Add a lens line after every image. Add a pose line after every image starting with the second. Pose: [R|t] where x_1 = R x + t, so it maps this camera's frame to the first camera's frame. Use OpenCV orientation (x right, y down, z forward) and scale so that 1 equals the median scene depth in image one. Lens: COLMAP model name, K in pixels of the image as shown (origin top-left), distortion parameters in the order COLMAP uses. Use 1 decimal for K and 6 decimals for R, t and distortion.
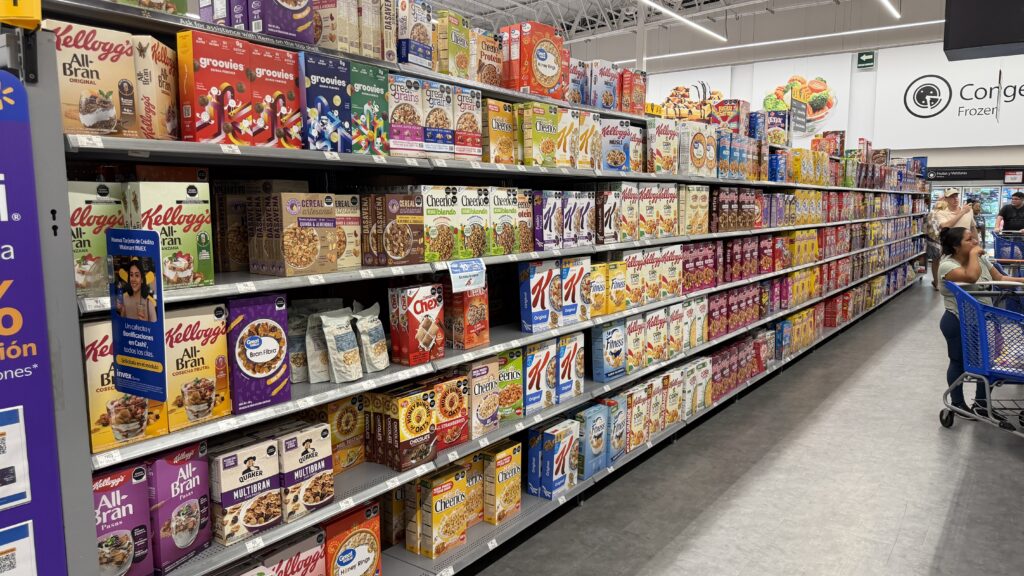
lens RADIAL K [[717.8, 0, 512.0], [0, 717.8, 288.0], [0, 0, 1]] dist [0.088129, -0.125316]
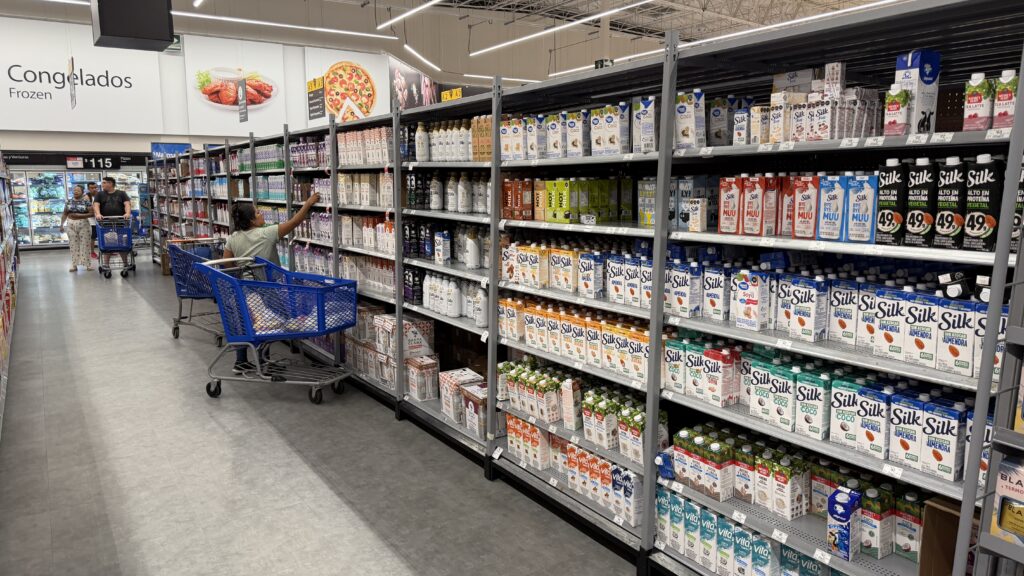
lens RADIAL K [[717.8, 0, 512.0], [0, 717.8, 288.0], [0, 0, 1]] dist [0.088129, -0.125316]
pose [[0.356187, -0.131681, 0.925090, -0.226117], [0.112849, 0.988836, 0.097304, -0.024579], [-0.927575, 0.069737, 0.367070, 0.194008]]
